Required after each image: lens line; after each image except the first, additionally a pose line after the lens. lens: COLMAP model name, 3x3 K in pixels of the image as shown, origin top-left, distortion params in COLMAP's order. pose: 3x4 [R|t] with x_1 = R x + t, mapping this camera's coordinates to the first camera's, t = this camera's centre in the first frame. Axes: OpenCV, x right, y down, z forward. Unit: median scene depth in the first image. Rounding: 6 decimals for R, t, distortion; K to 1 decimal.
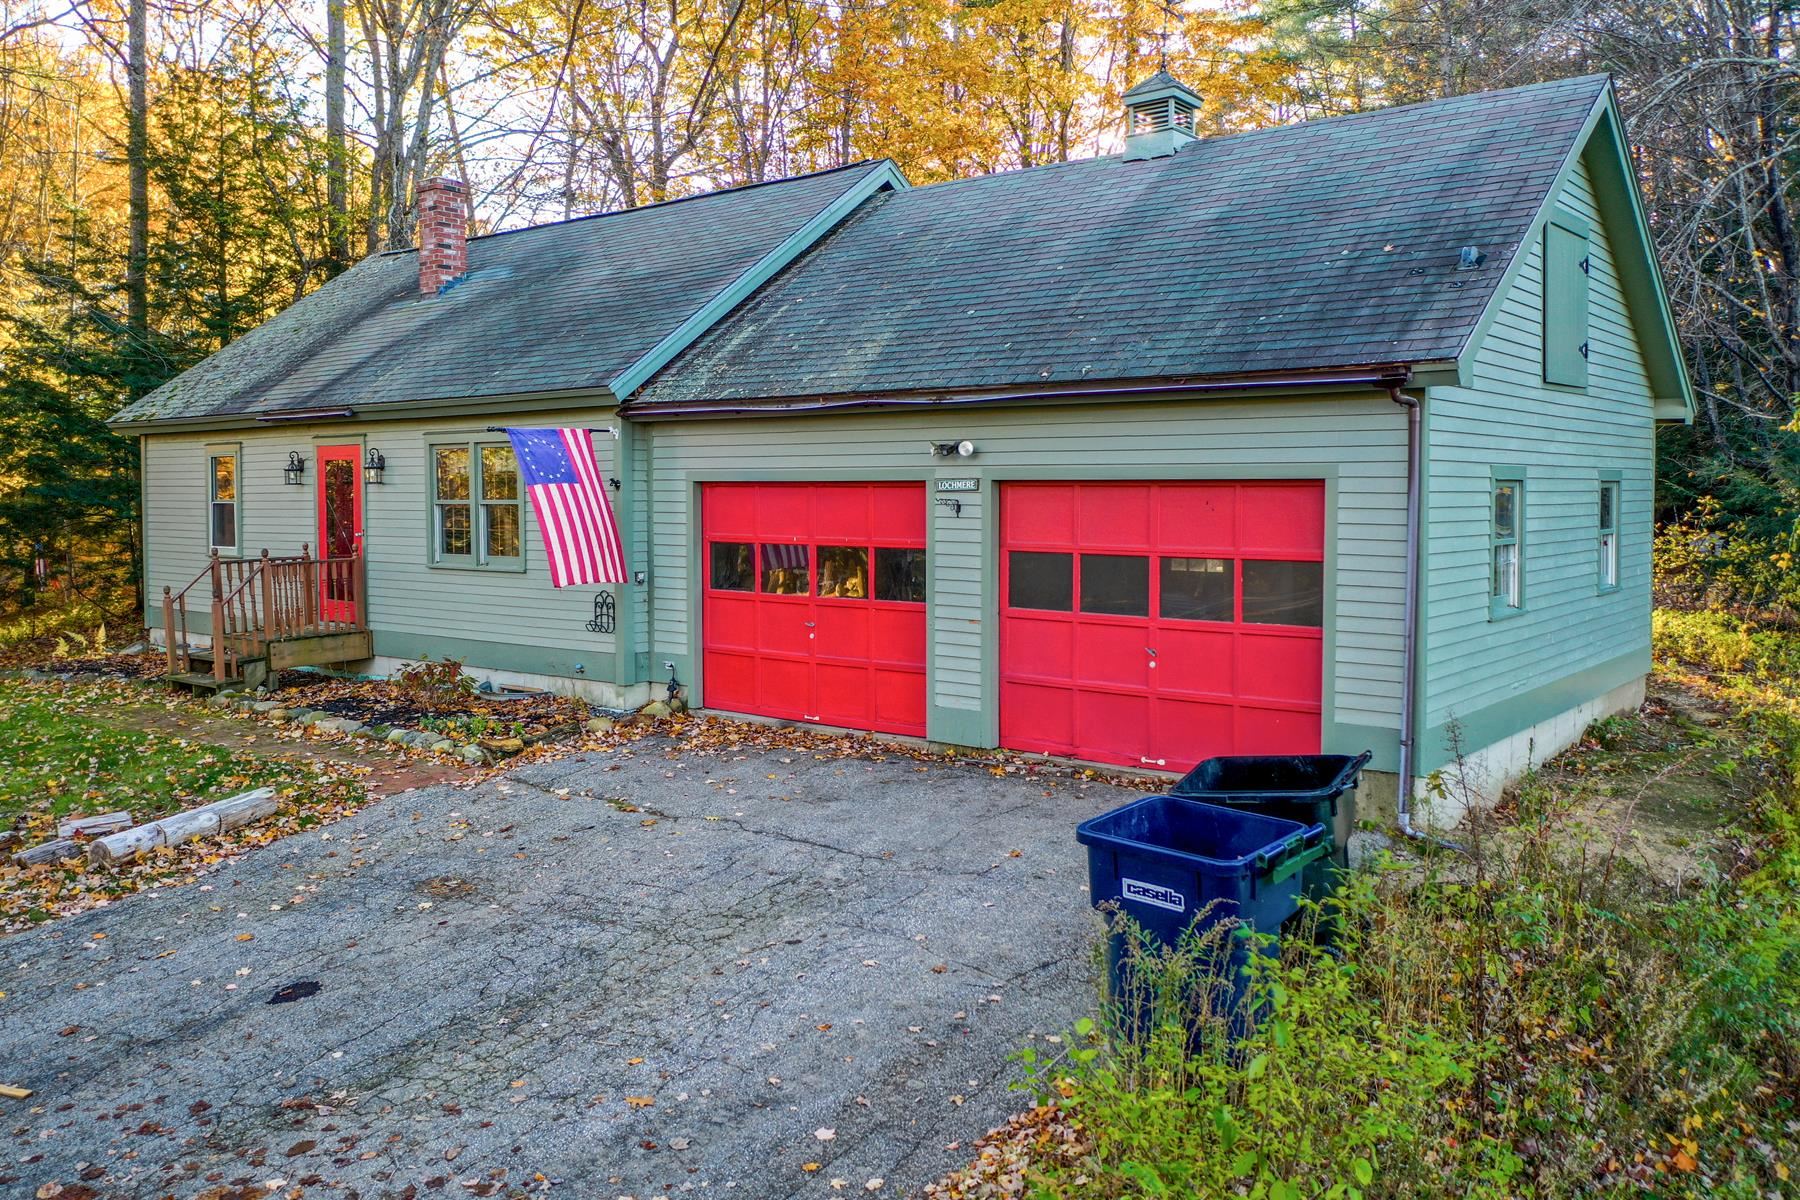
lens RADIAL K [[1470.0, 0, 897.5], [0, 1470.0, 528.2], [0, 0, 1]] dist [0.003527, 0.001631]
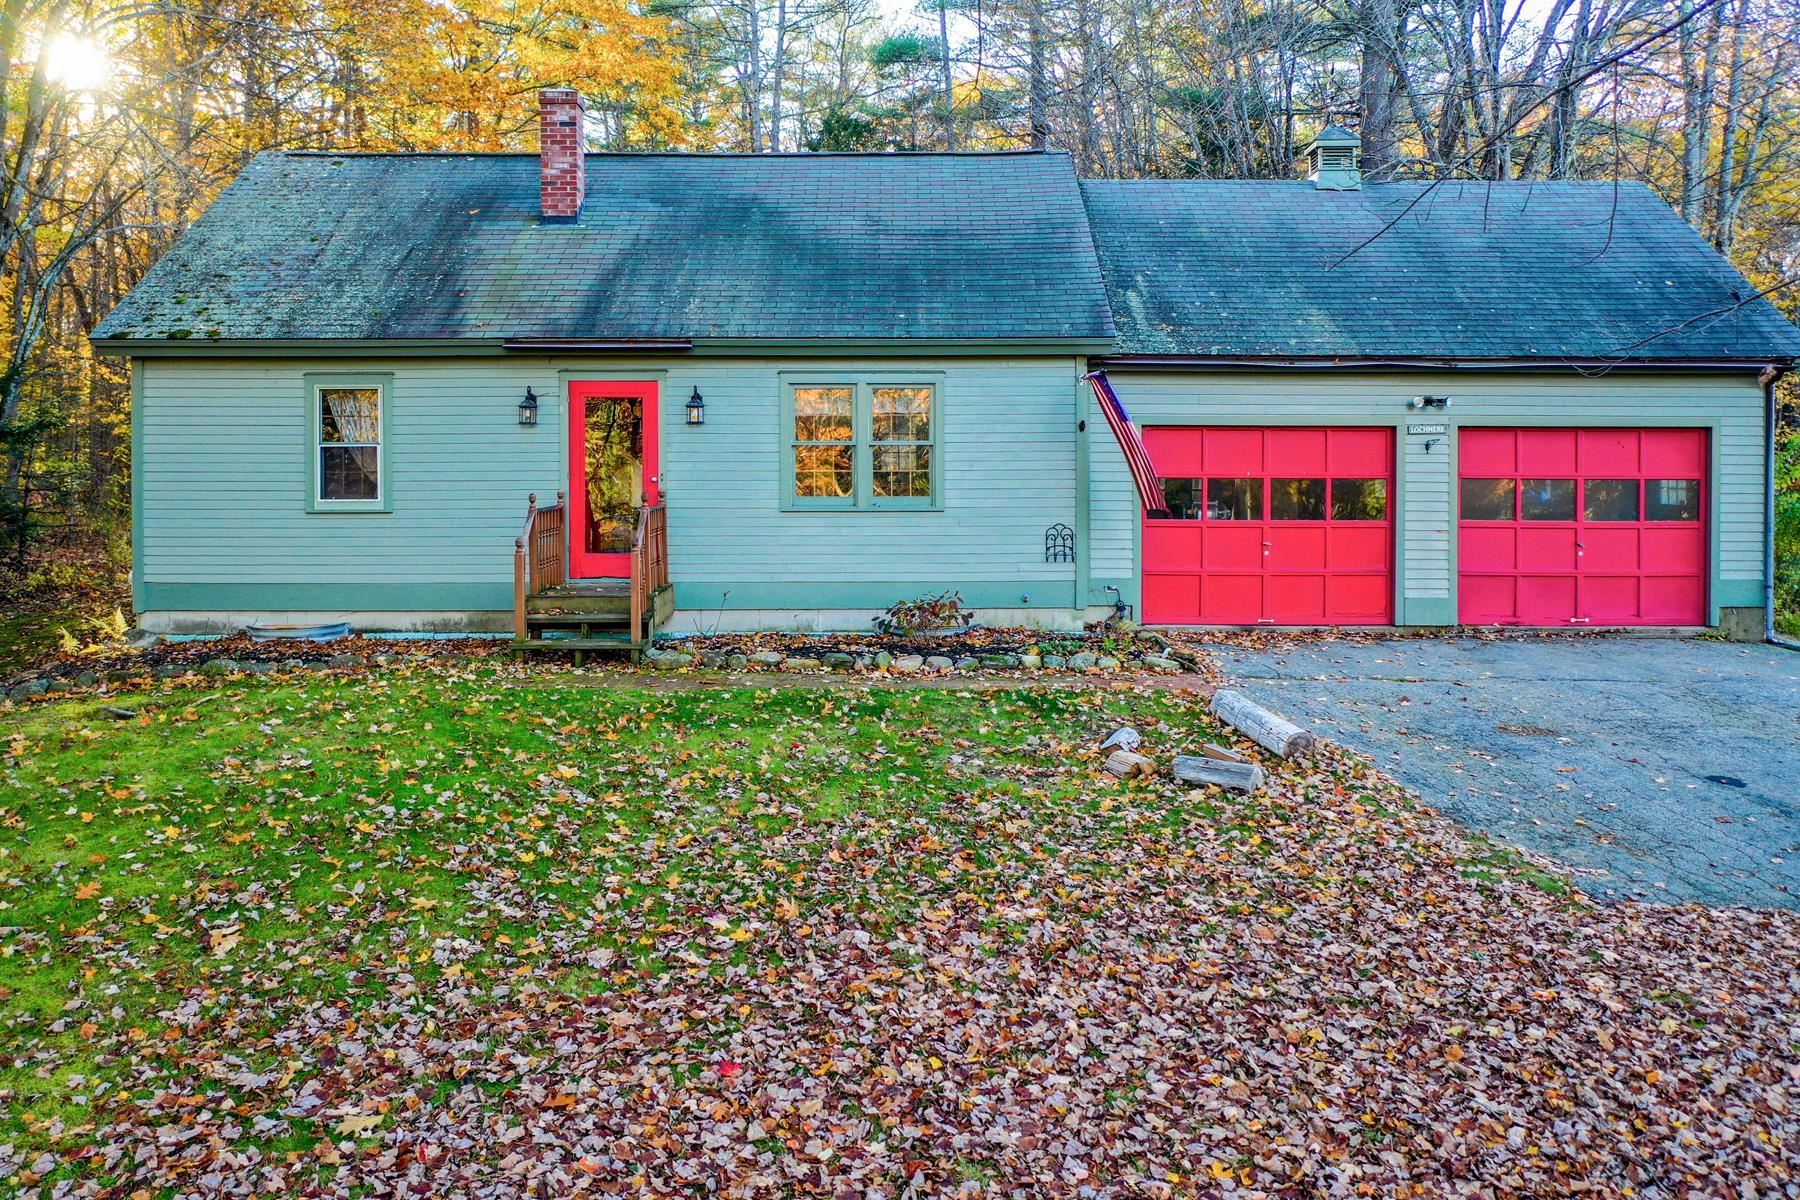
lens RADIAL K [[1470.0, 0, 897.5], [0, 1470.0, 528.2], [0, 0, 1]] dist [0.003527, 0.001631]
pose [[0.772894, -0.018693, 0.634260, -1.129397], [0.014054, 0.999825, 0.012342, 0.034960], [-0.634380, -0.000625, 0.773021, 0.263170]]
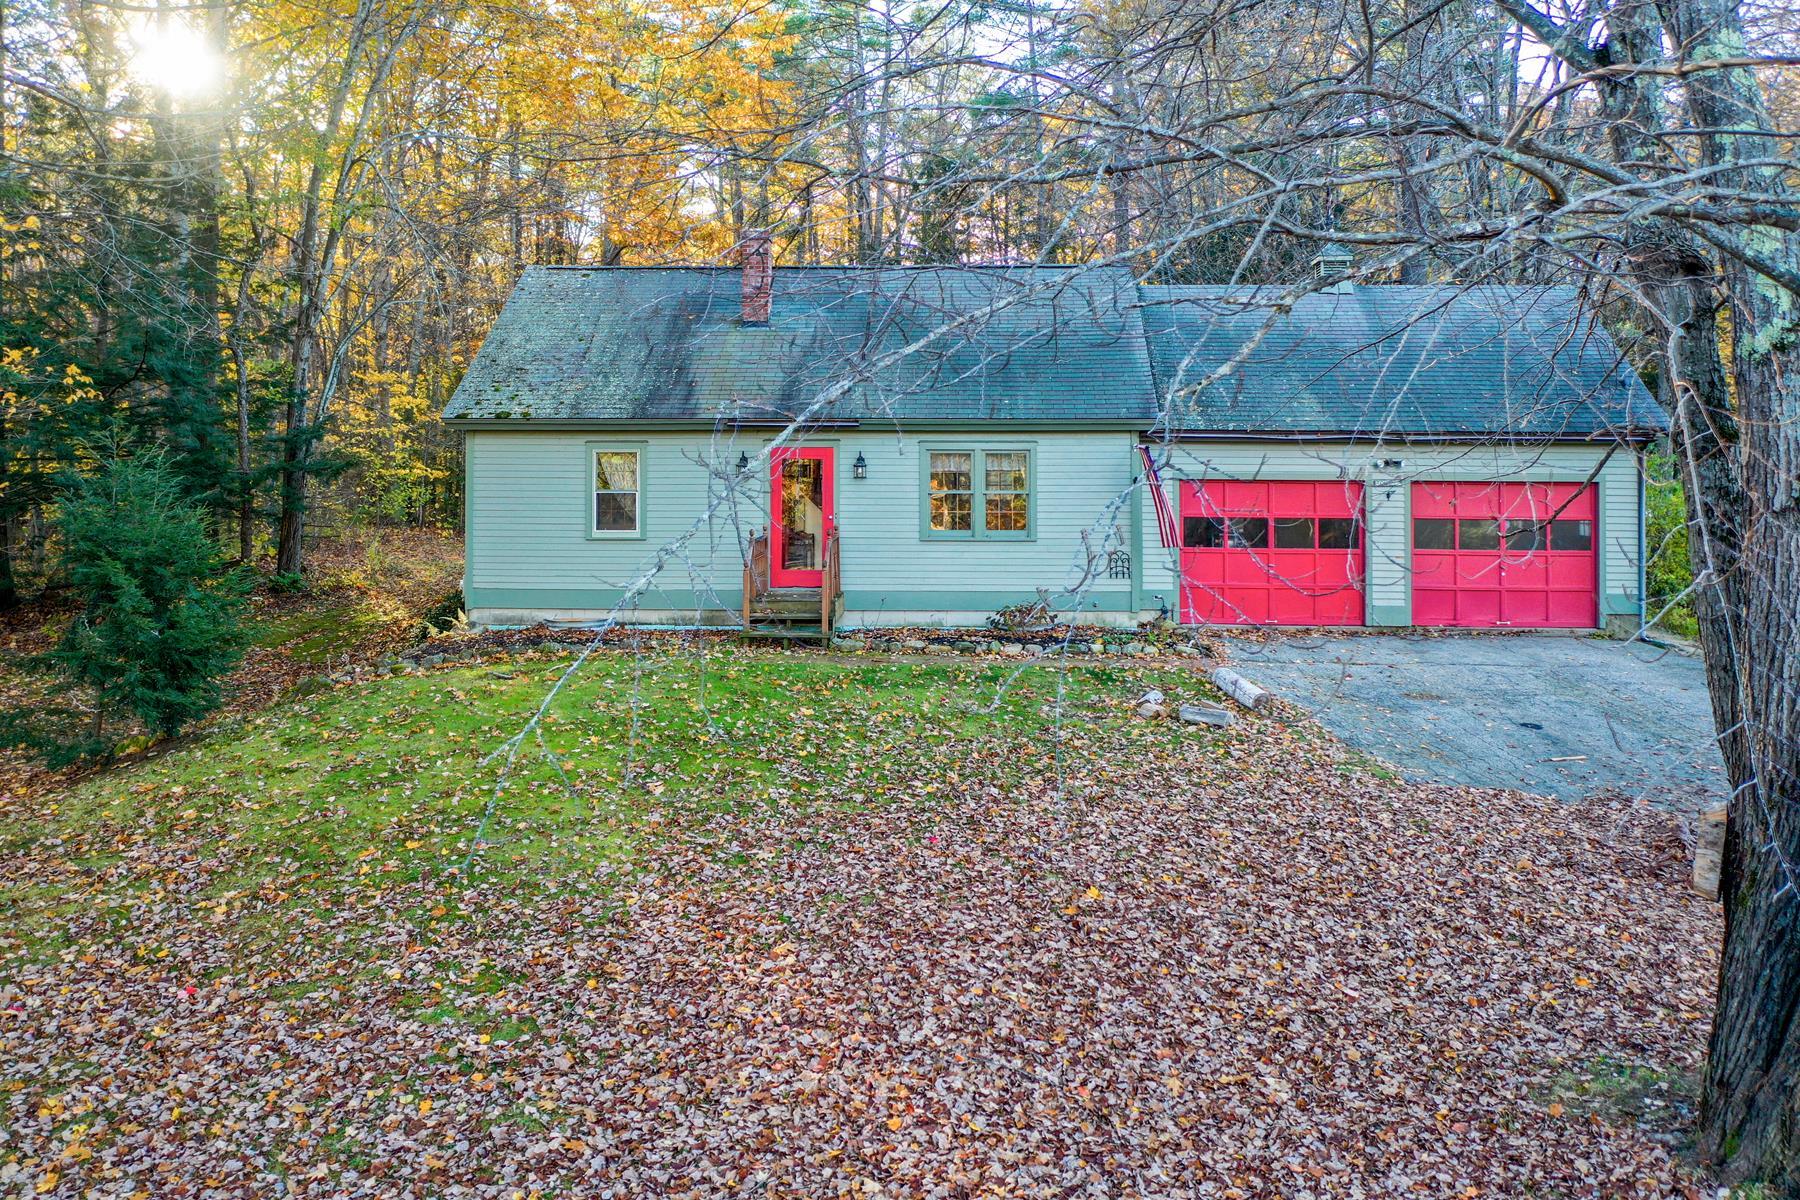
lens RADIAL K [[1489.9, 0, 928.5], [0, 1489.9, 464.5], [0, 0, 1]] dist [-0.000359, -0.000919]
pose [[0.796901, 0.008690, 0.604048, -1.478791], [0.009037, 0.999613, -0.026303, -0.008957], [-0.604043, 0.026420, 0.796514, -0.130635]]
